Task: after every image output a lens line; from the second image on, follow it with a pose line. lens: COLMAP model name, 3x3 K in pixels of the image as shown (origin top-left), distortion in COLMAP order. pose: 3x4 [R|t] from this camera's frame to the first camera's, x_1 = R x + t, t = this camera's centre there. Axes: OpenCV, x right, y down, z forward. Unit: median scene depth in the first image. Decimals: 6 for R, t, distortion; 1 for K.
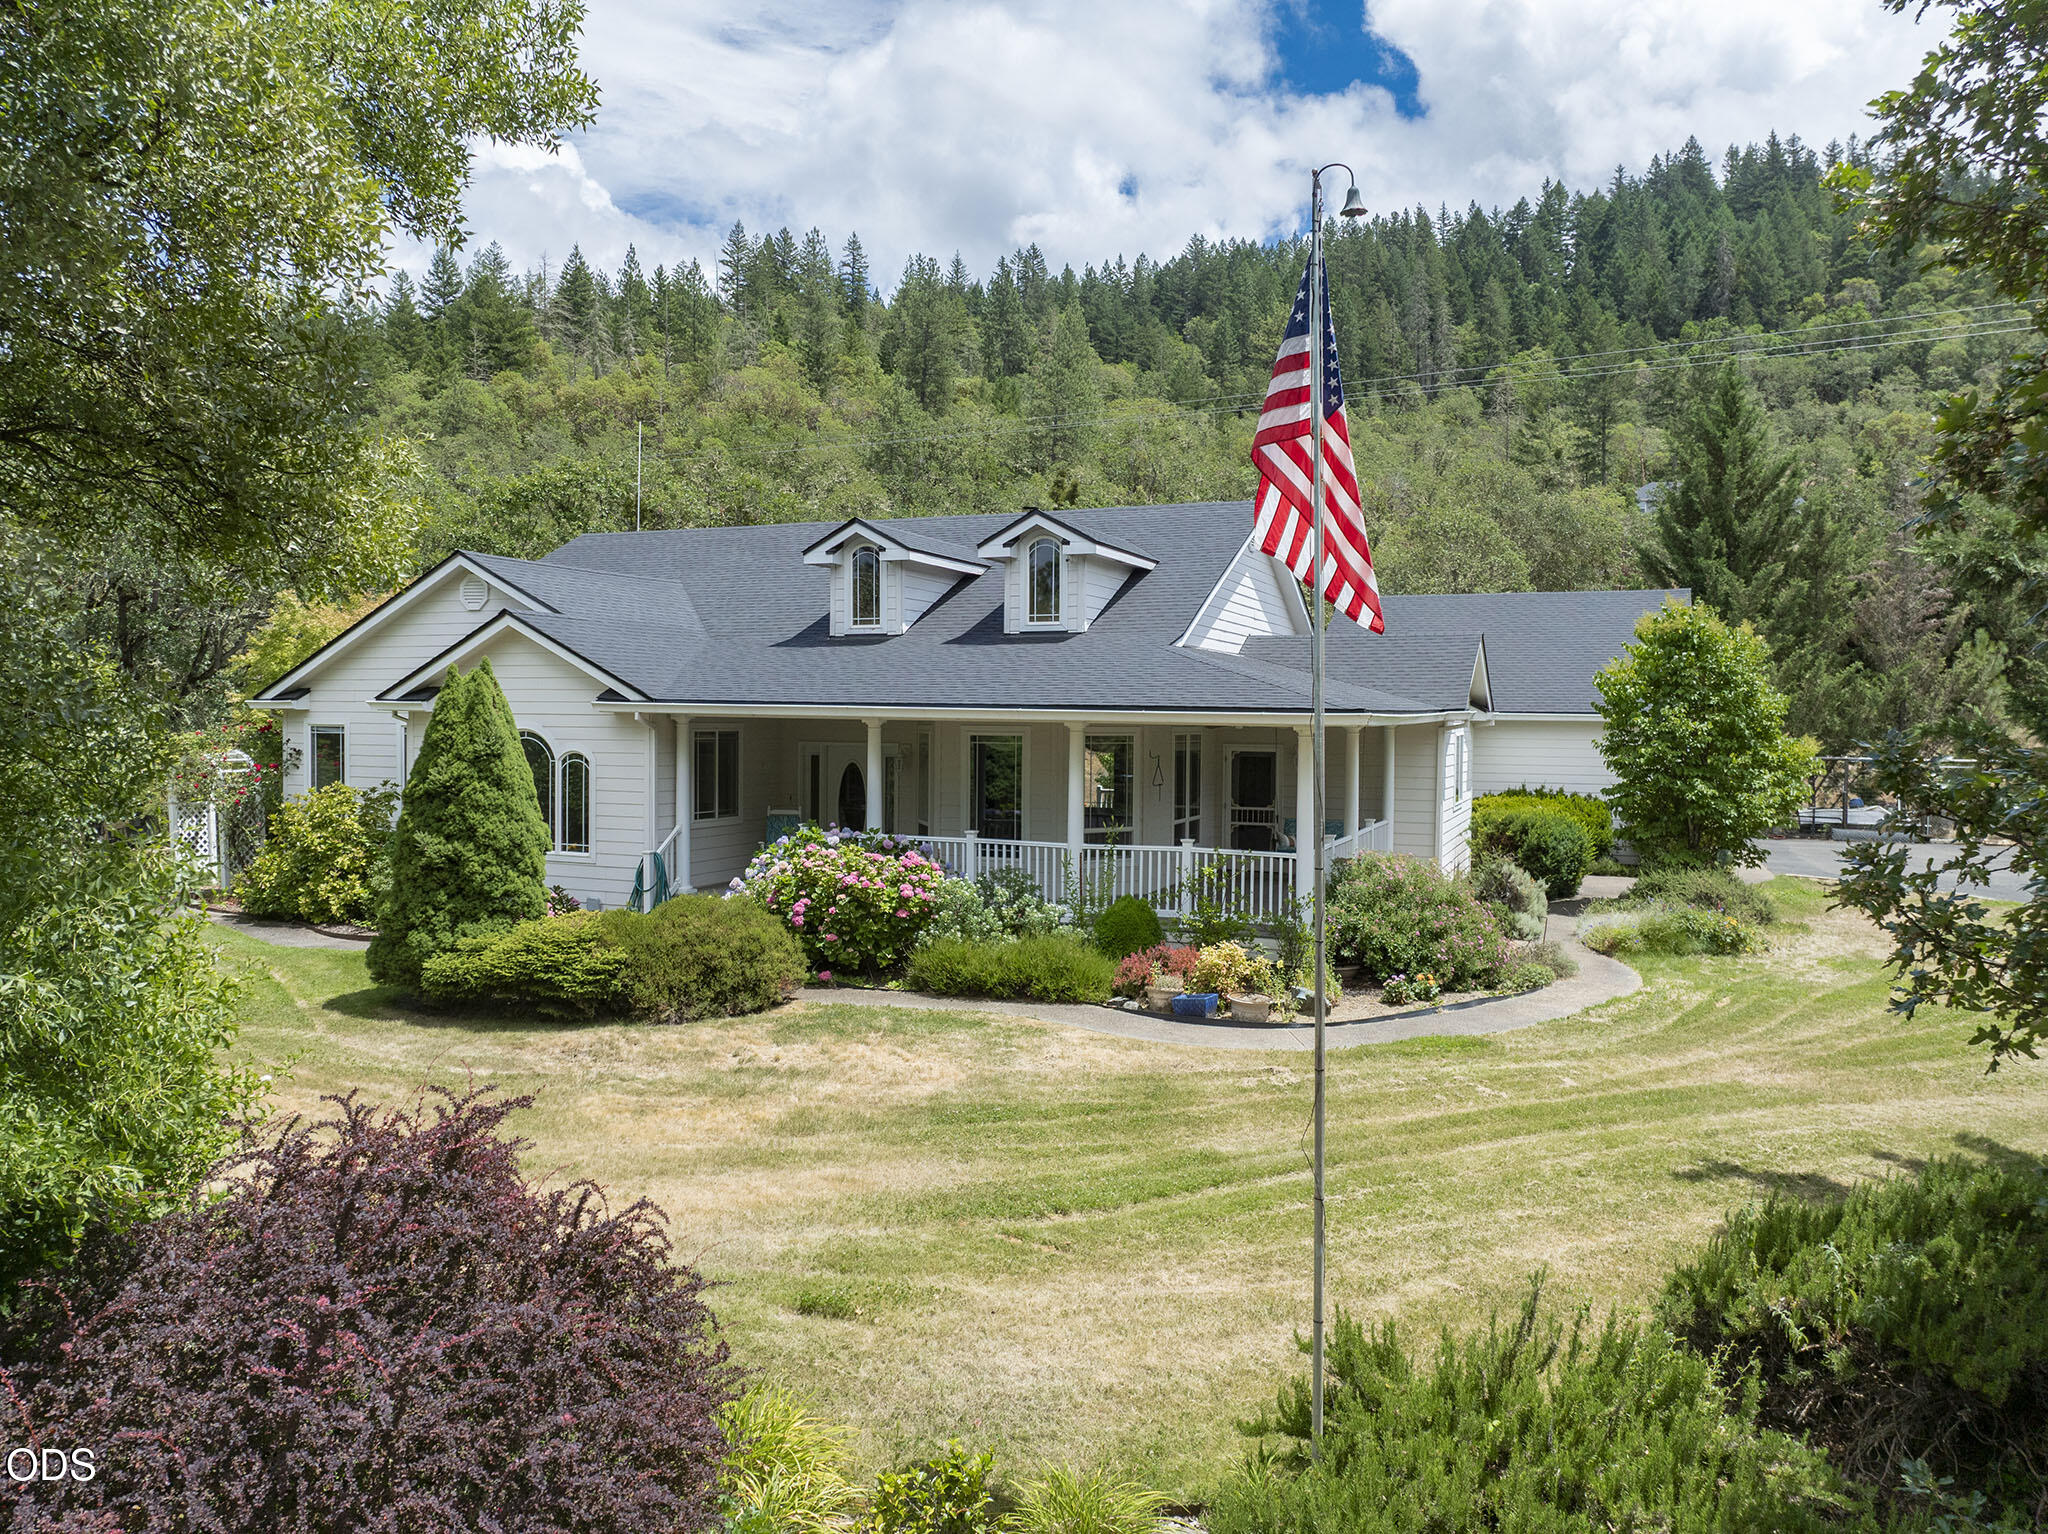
lens RADIAL K [[1443.5, 0, 1023.3], [0, 1443.5, 756.4], [0, 0, 1]] dist [-0.051691, 0.024376]
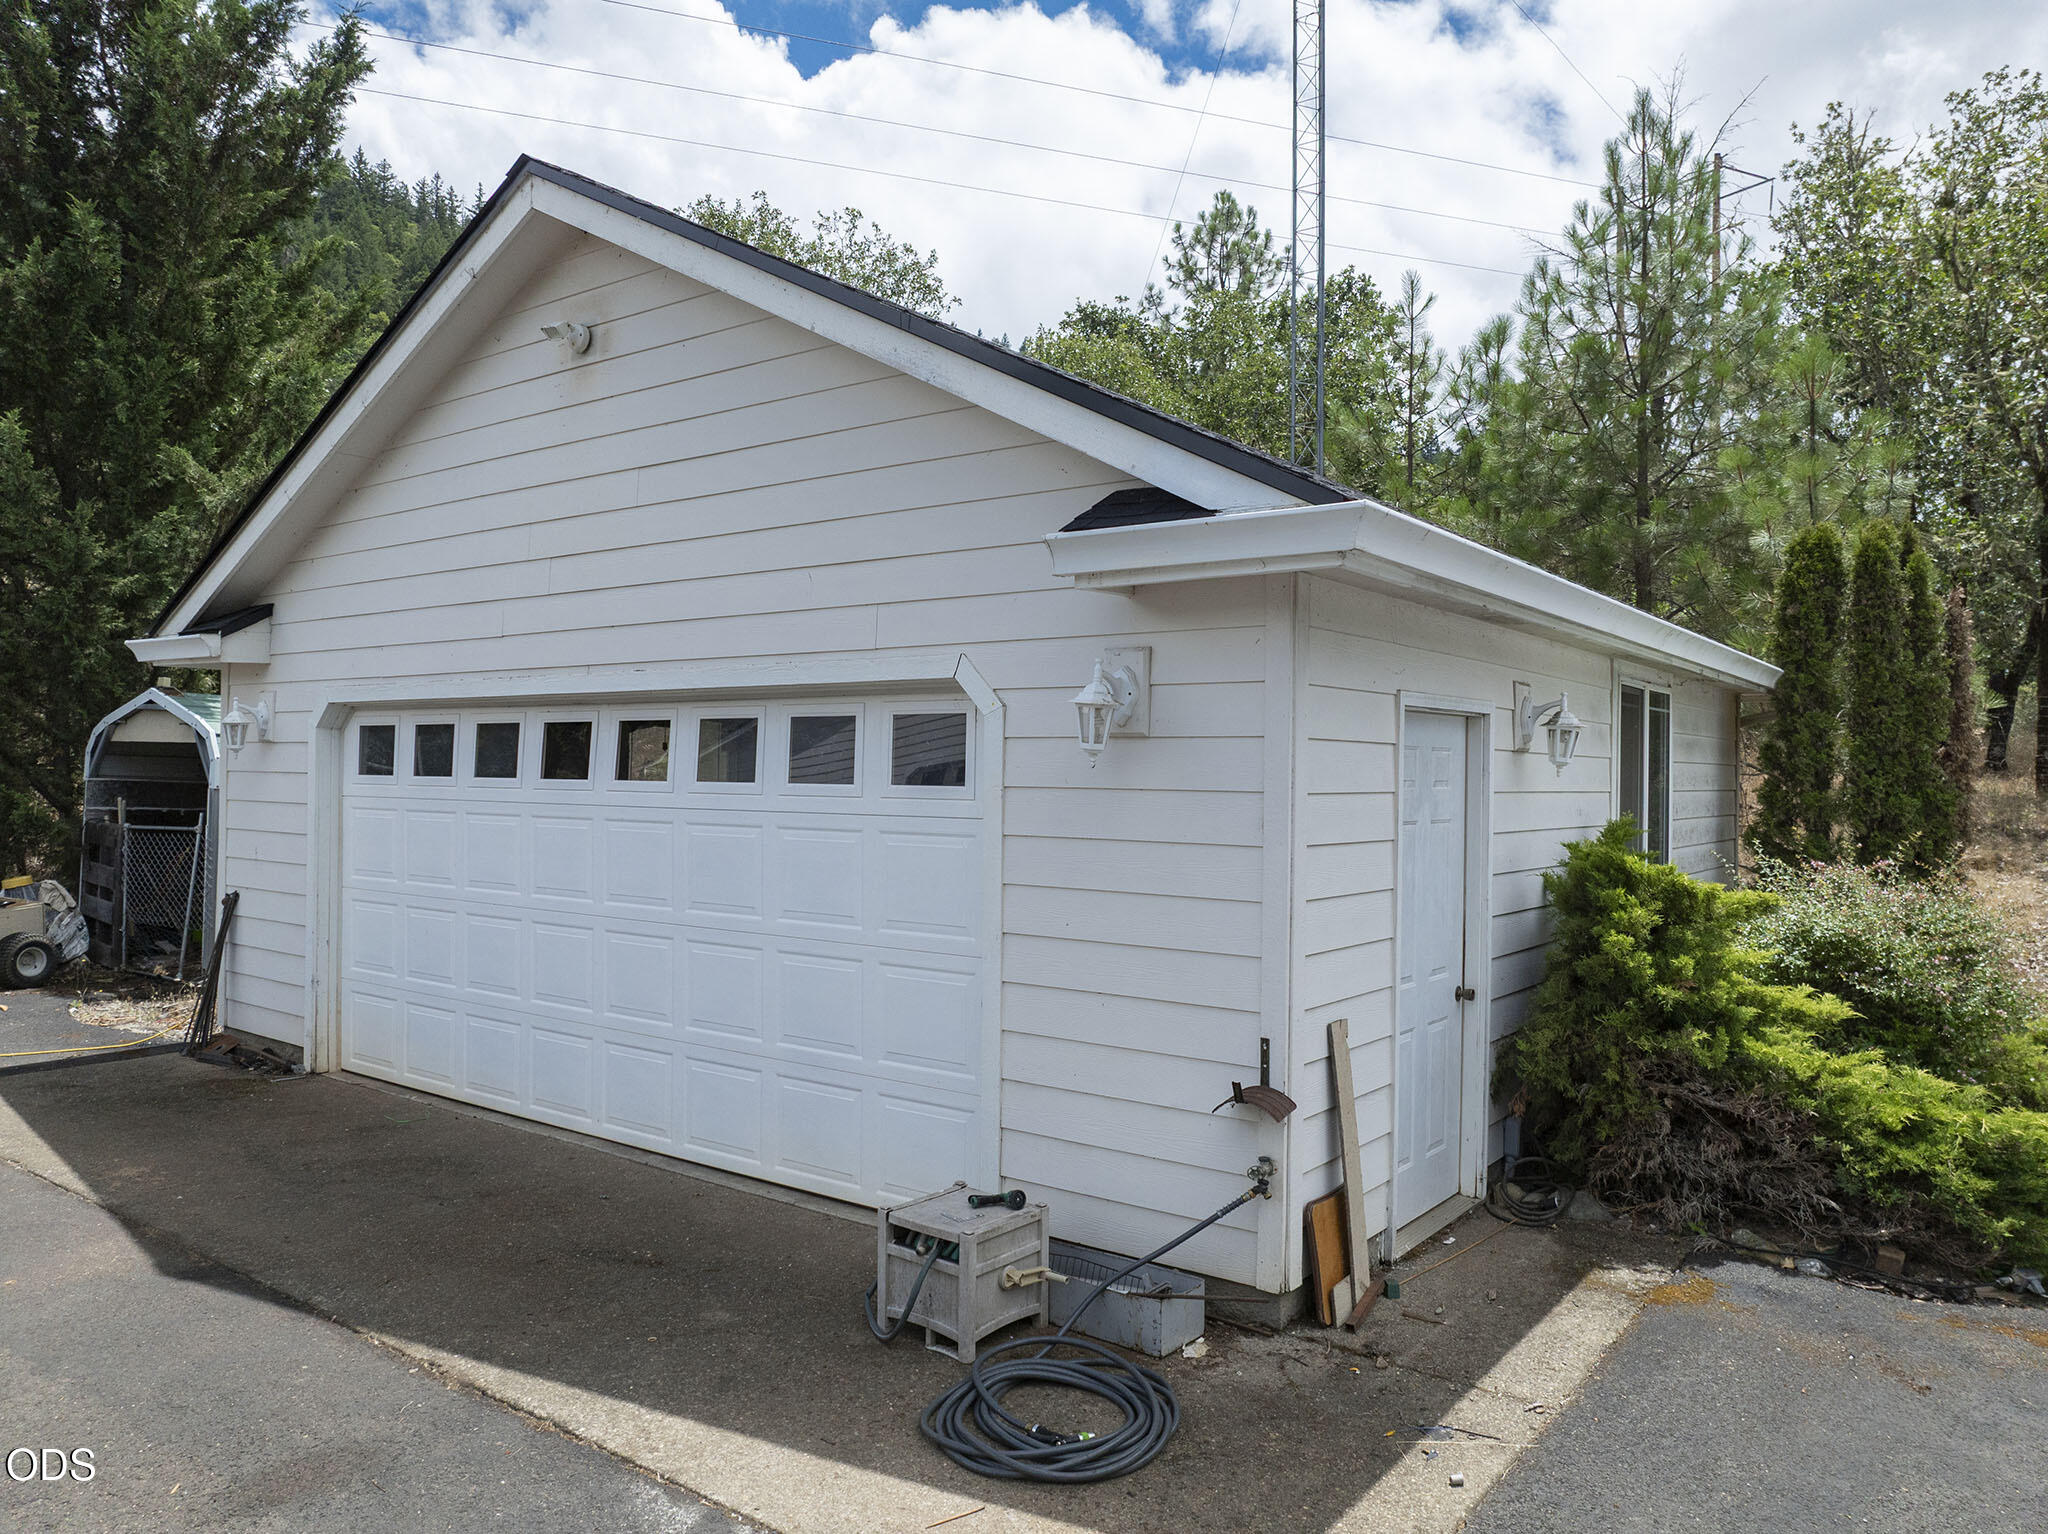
lens RADIAL K [[1443.5, 0, 1015.6], [0, 1443.5, 765.2], [0, 0, 1]] dist [-0.051691, 0.024376]
pose [[0.638239, 0.007430, 0.769802, 1.271235], [0.010182, 0.999784, -0.018091, 0.039635], [-0.769771, 0.019385, 0.638026, 0.800530]]
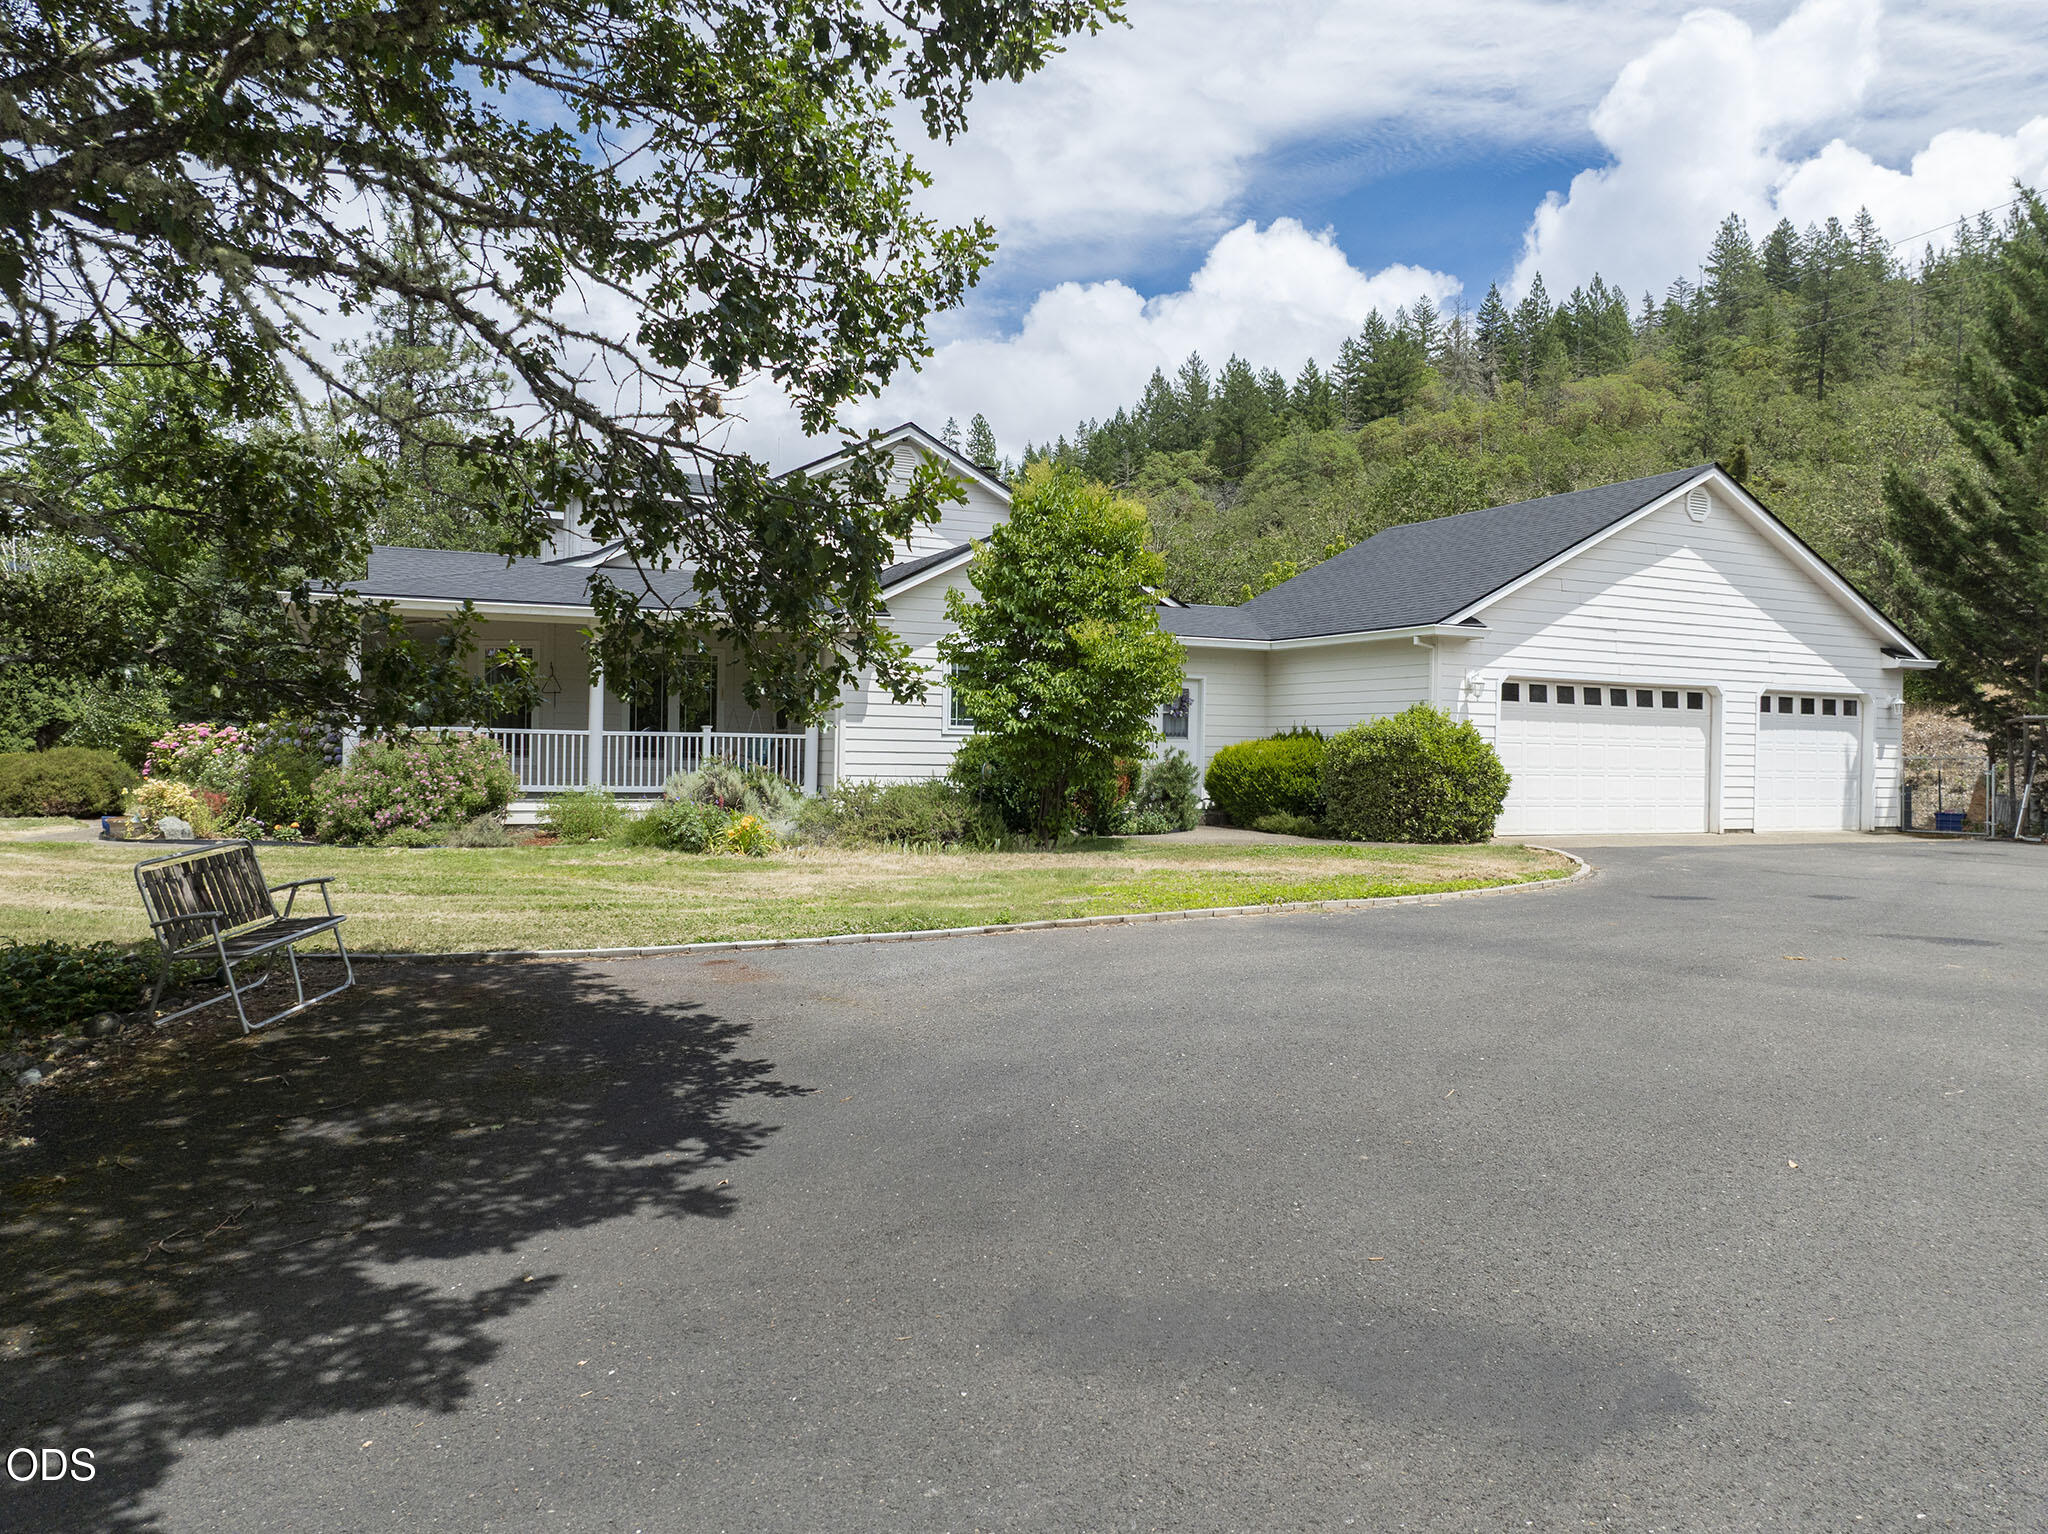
lens RADIAL K [[1443.5, 0, 1019.1], [0, 1443.5, 765.6], [0, 0, 1]] dist [-0.051691, 0.024376]
pose [[0.745732, 0.008136, -0.666197, 1.045802], [-0.028378, 0.999406, -0.019560, 0.083304], [0.665642, 0.033492, 0.745519, 0.401481]]
